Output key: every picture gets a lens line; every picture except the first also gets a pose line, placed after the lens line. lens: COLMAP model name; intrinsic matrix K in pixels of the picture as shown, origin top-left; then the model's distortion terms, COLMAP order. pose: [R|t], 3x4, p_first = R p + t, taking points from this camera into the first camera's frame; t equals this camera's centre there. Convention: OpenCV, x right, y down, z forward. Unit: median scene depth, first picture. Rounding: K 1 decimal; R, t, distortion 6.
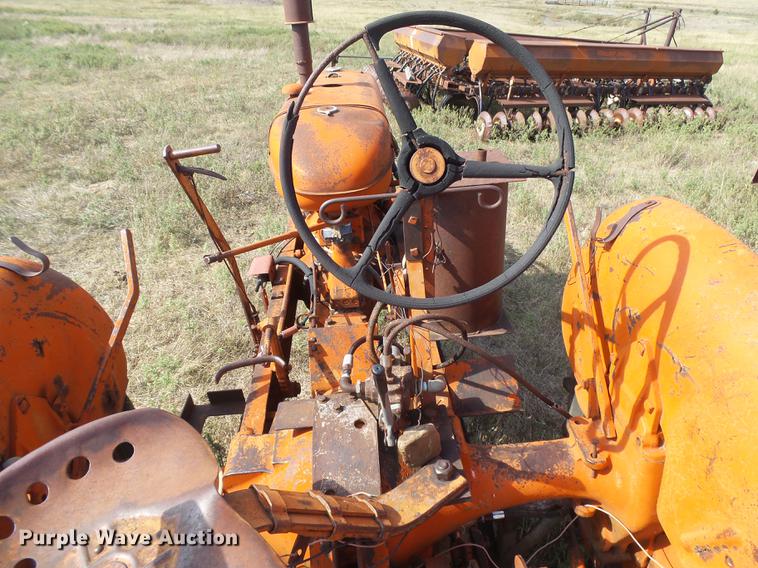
lens RADIAL K [[521.9, 0, 381.0], [0, 521.9, 290.0], [0, 0, 1]] dist [0.002524, -0.015736]
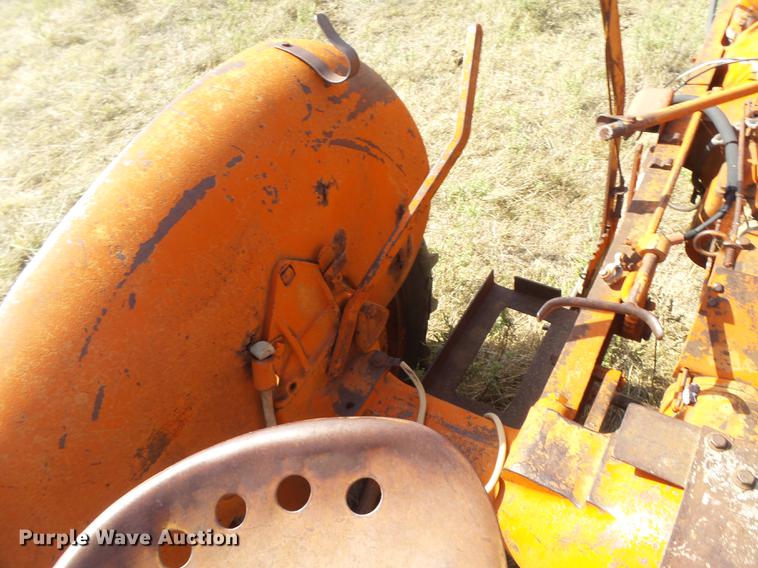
lens RADIAL K [[519.9, 0, 378.3], [0, 519.9, 289.7], [0, 0, 1]] dist [0.000392, -0.018670]
pose [[0.809126, 0.387050, -0.442162, -0.192126], [-0.190079, 0.884378, 0.426316, -0.078027], [0.556044, -0.260897, 0.789144, 0.375562]]
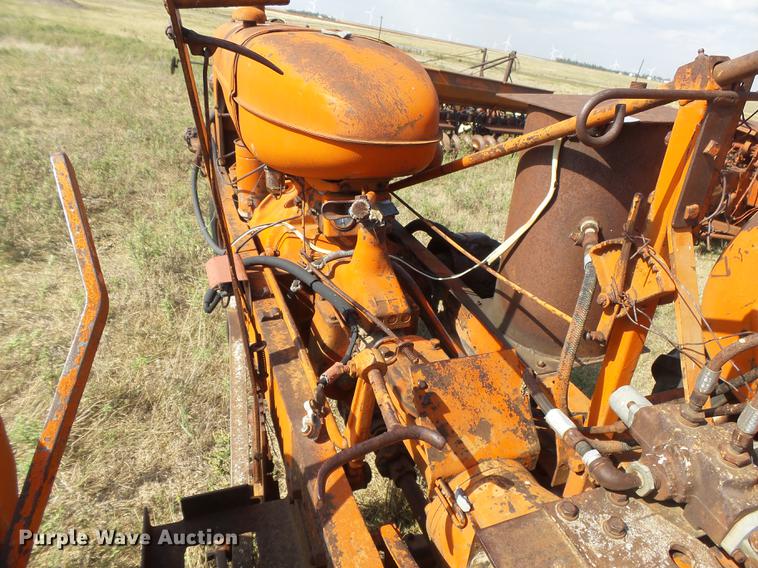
lens RADIAL K [[521.5, 0, 383.5], [0, 521.5, 288.3], [0, 0, 1]] dist [-0.007112, 0.001434]
pose [[0.947342, -0.021956, 0.319470, -0.369076], [0.039257, 0.998084, -0.047815, 0.018752], [-0.317808, 0.057839, 0.946389, 0.516374]]
